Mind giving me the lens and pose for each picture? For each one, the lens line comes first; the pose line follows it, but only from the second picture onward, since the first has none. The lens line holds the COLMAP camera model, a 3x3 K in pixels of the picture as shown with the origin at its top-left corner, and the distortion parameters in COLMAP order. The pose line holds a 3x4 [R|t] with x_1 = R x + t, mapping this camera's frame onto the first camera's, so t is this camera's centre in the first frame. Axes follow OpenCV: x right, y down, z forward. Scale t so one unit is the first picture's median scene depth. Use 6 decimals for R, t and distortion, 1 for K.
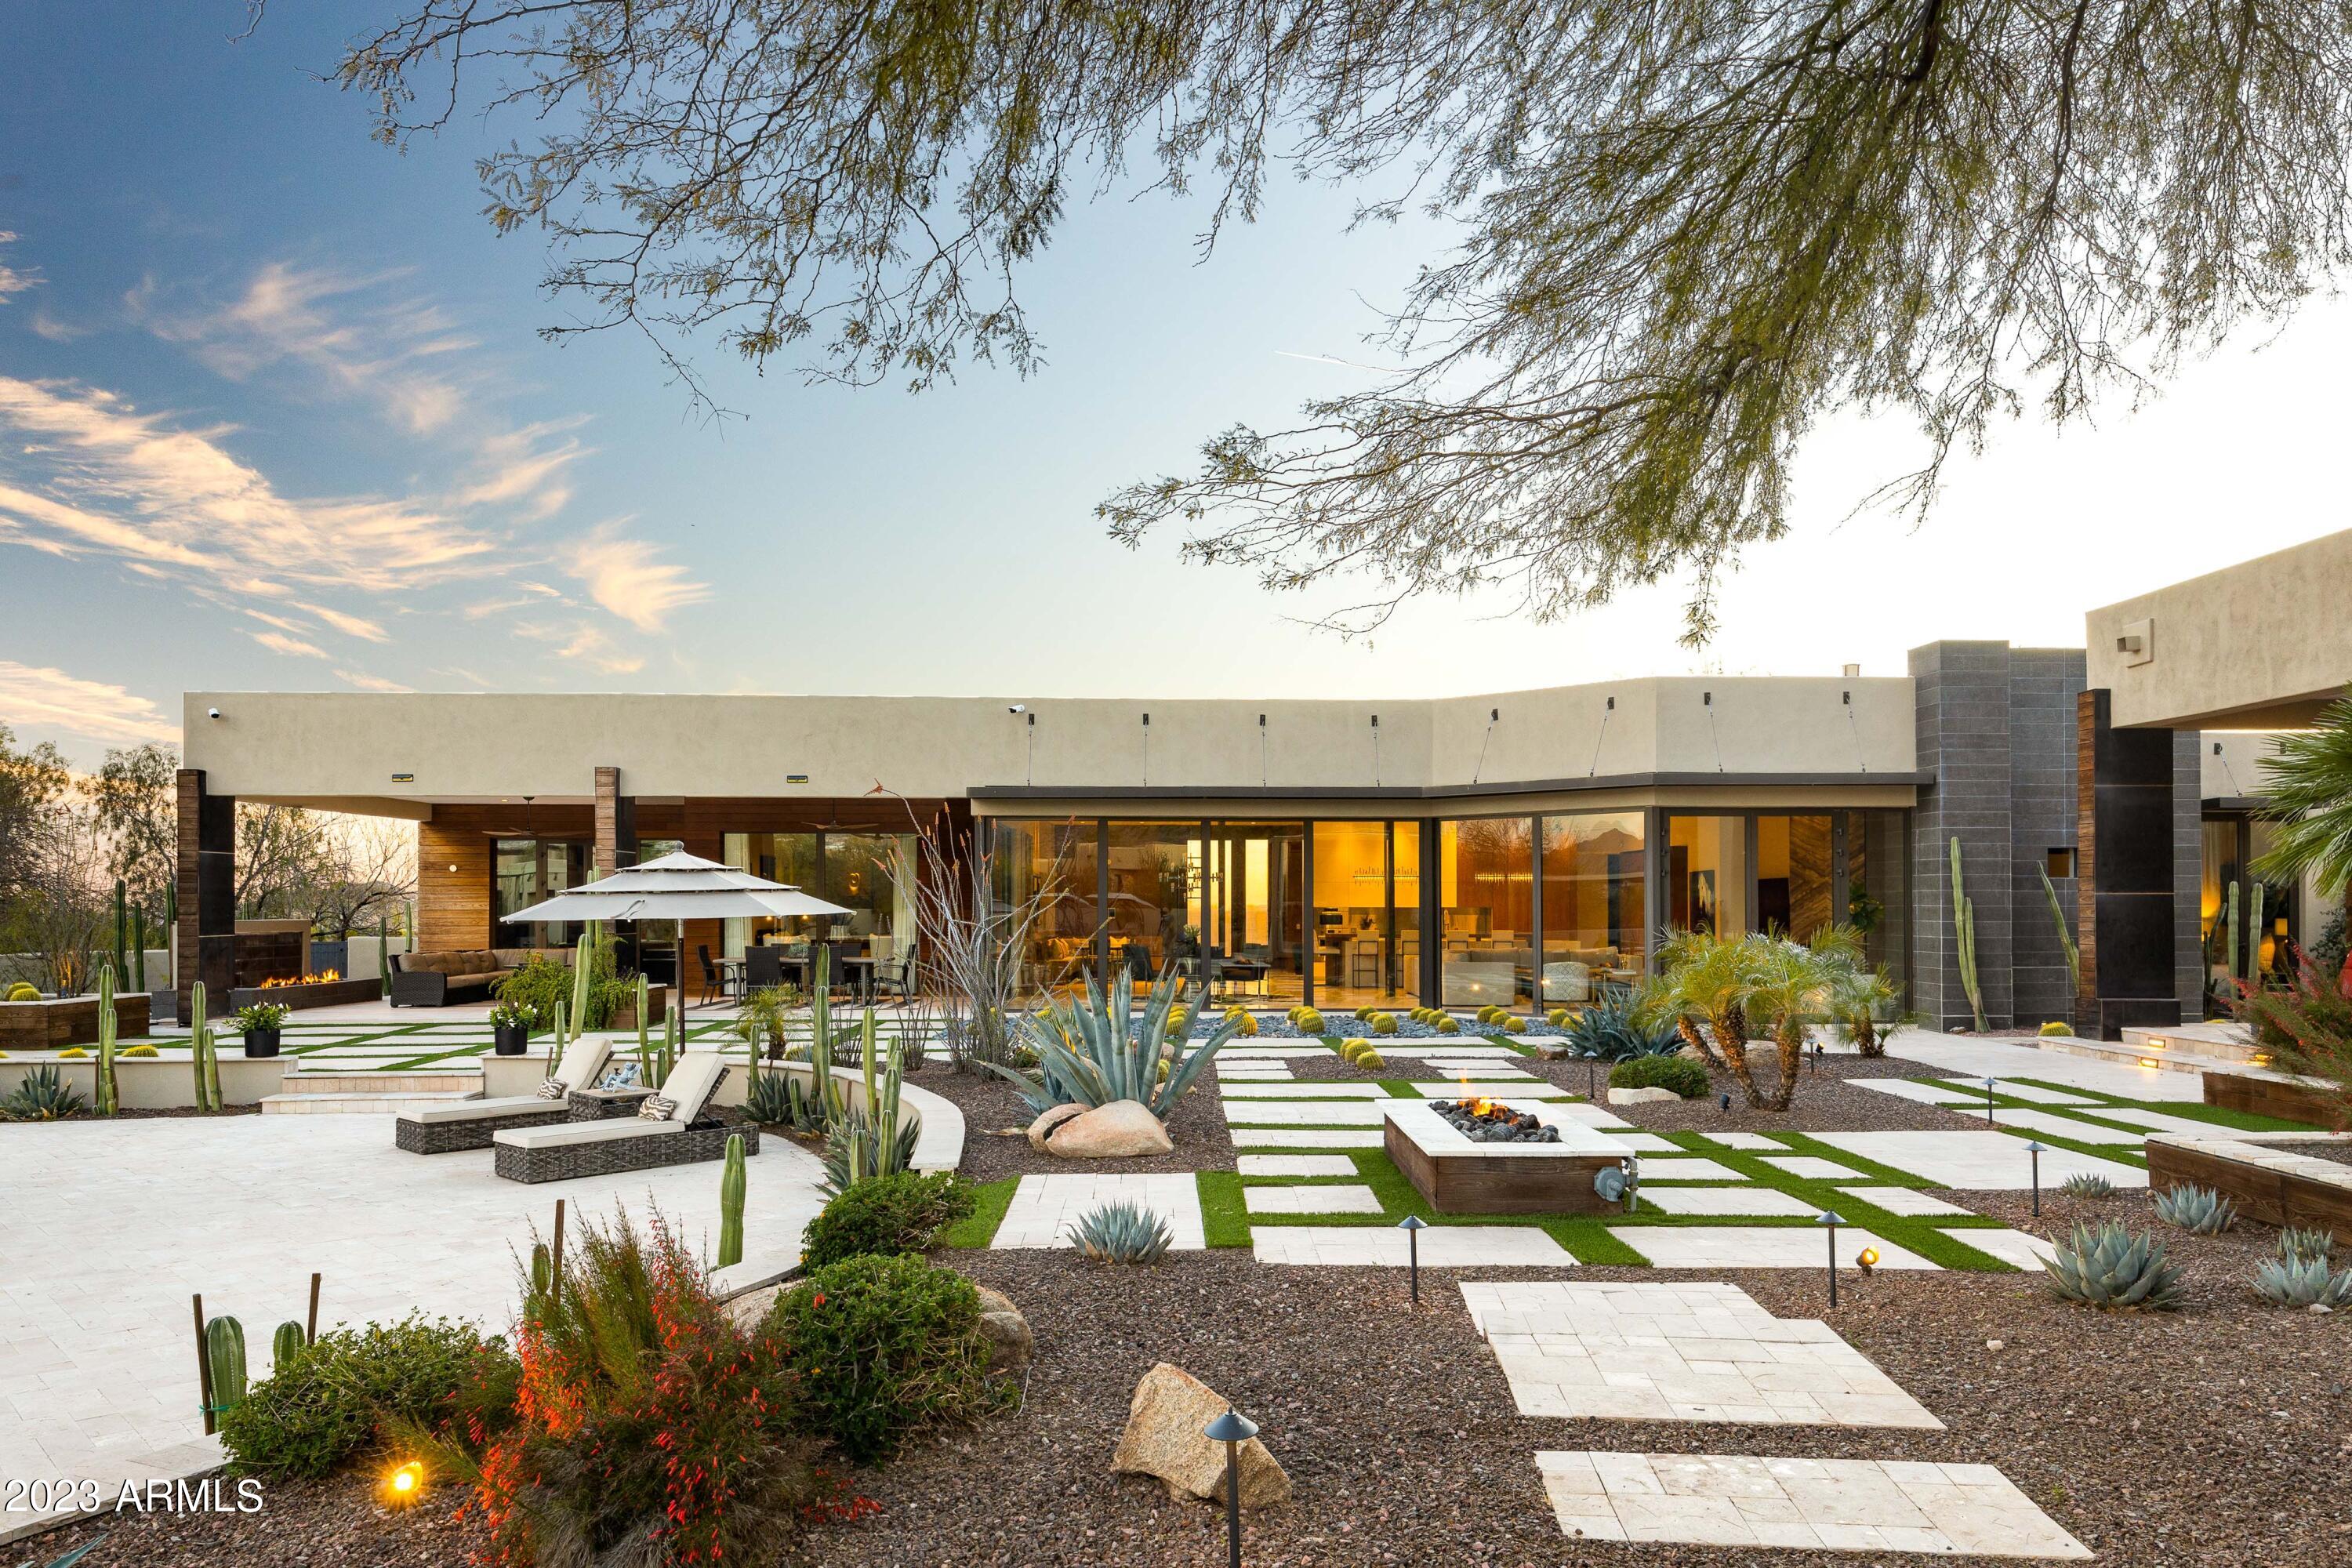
lens RADIAL K [[2990.1, 0, 1175.8], [0, 2990.1, 783.6], [0, 0, 1]] dist [0.128820, 0.000000]
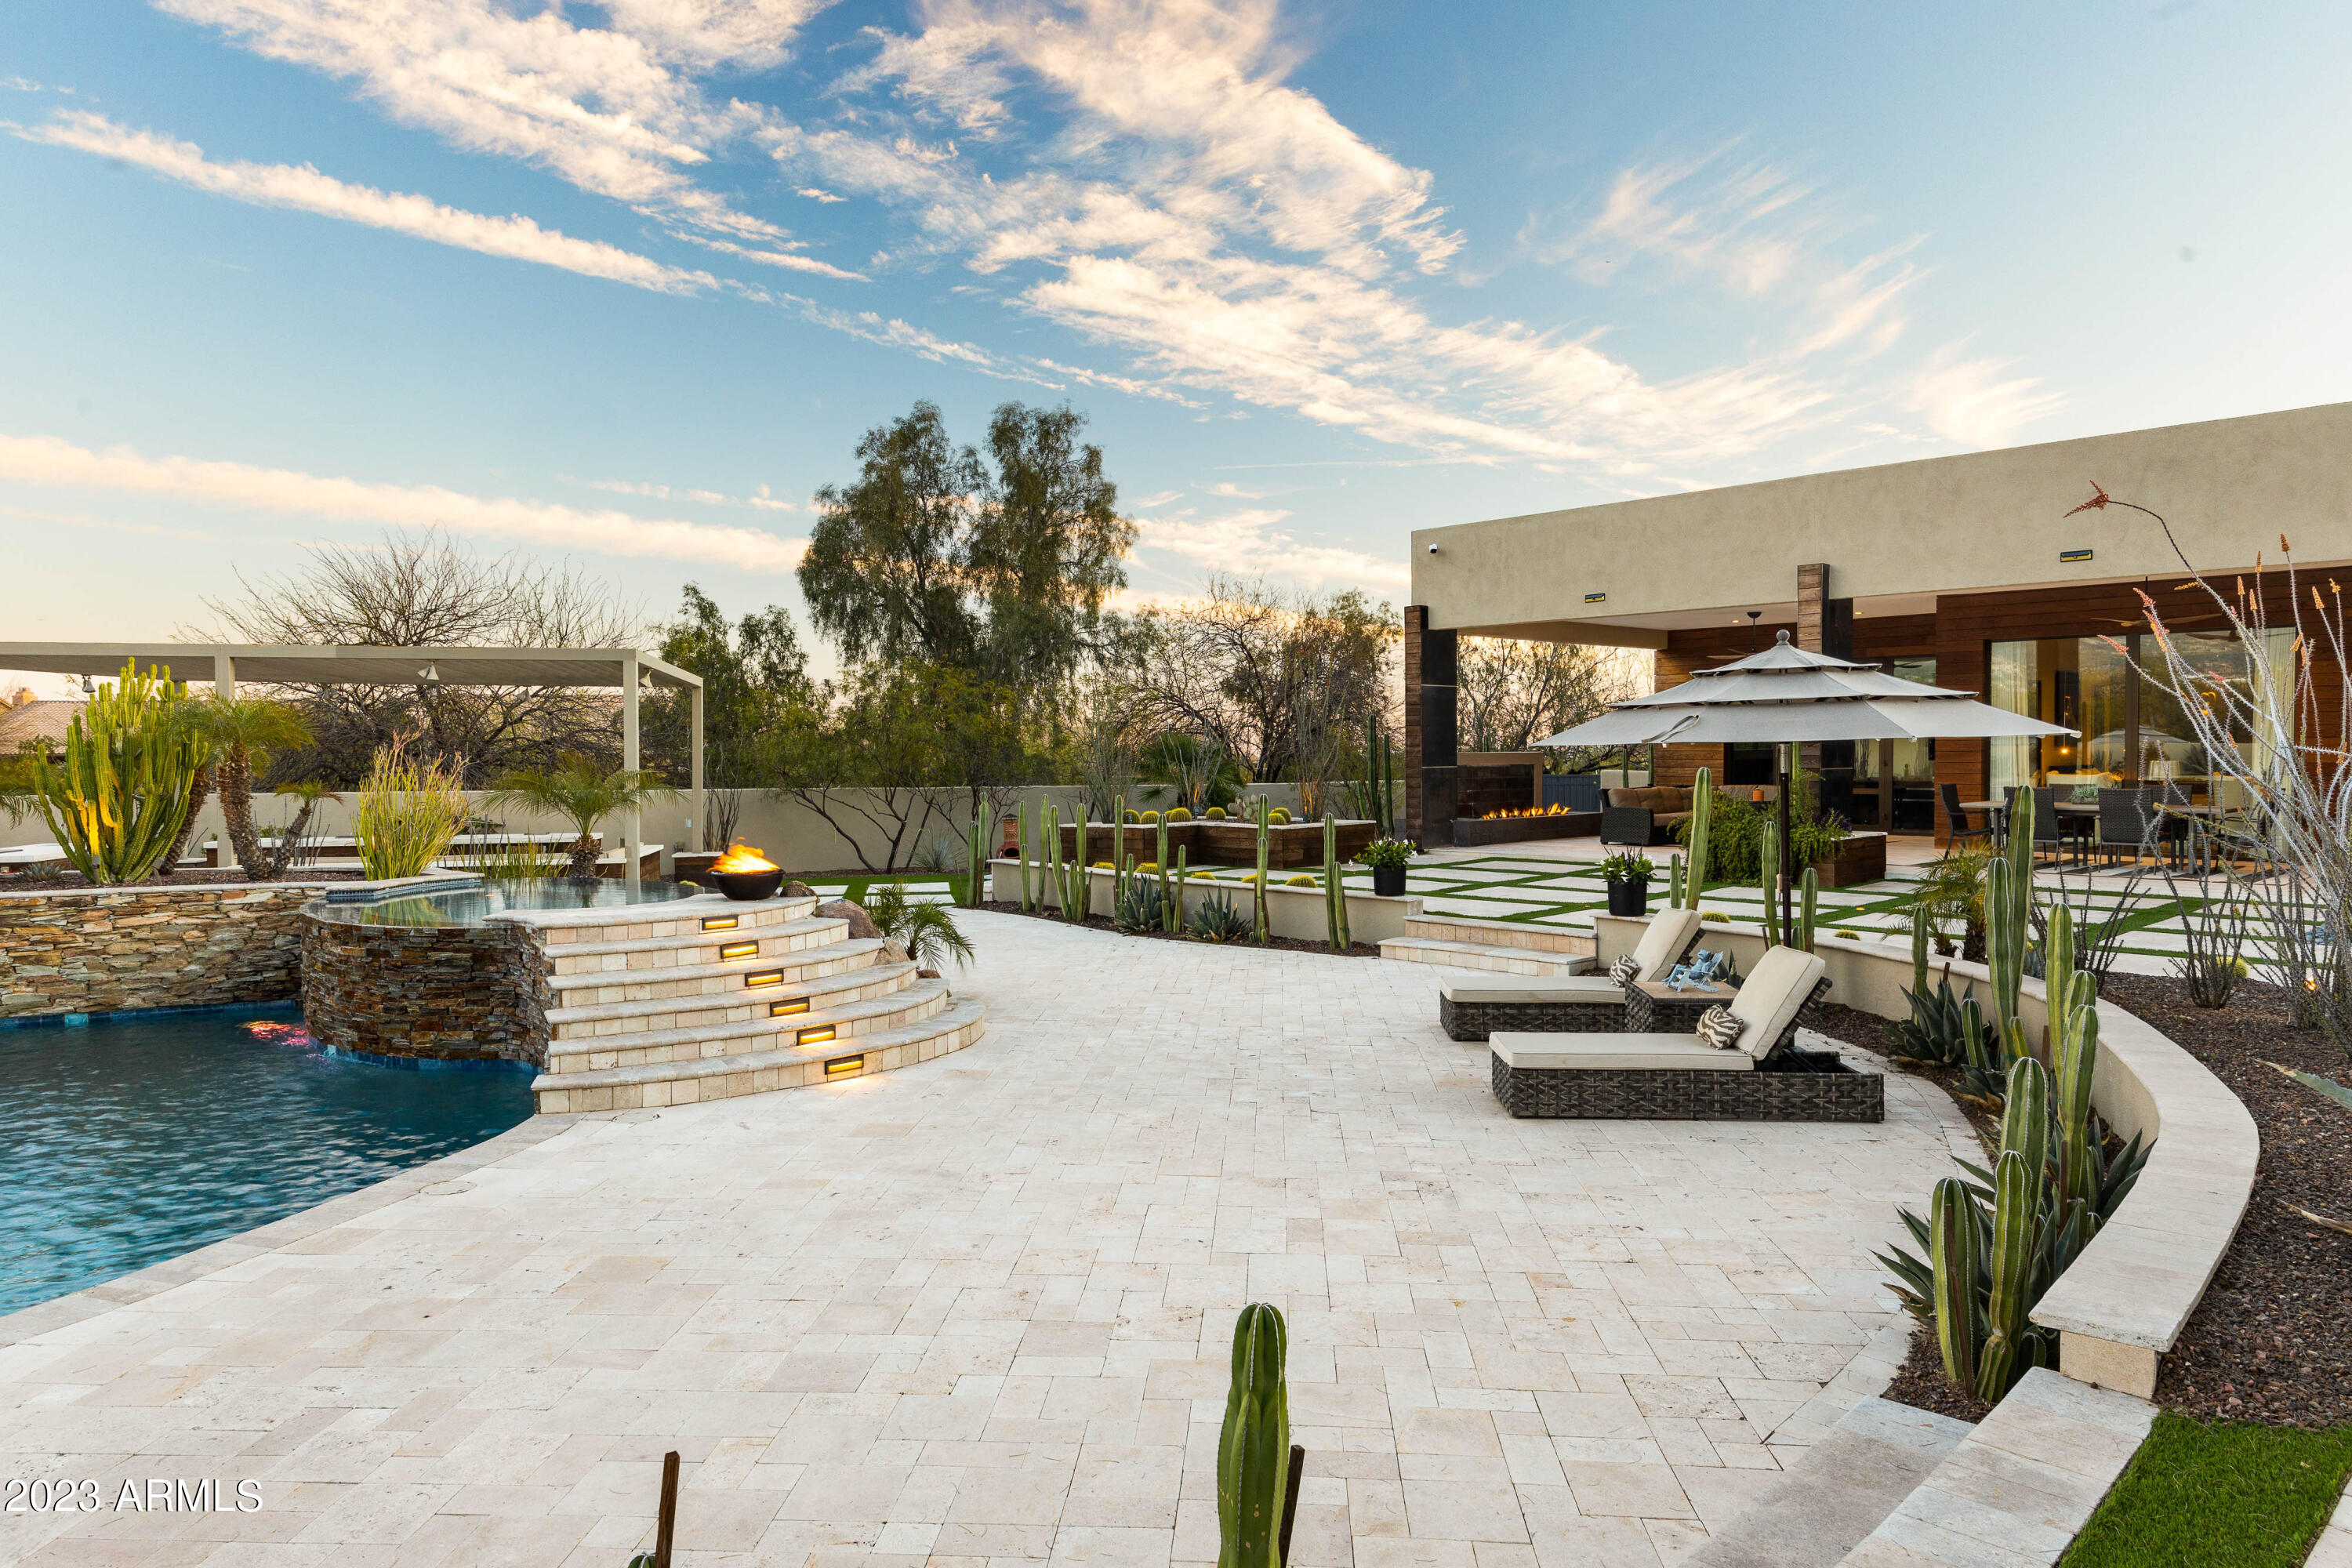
lens RADIAL K [[1473.3, 0, 1171.0], [0, 1473.3, 778.3], [0, 0, 1]] dist [0.001313, 0.004063]
pose [[0.686509, 0.011060, -0.727037, -0.016284], [0.026902, 0.998813, 0.040597, 0.029958], [0.726623, -0.047429, 0.685397, 0.565557]]
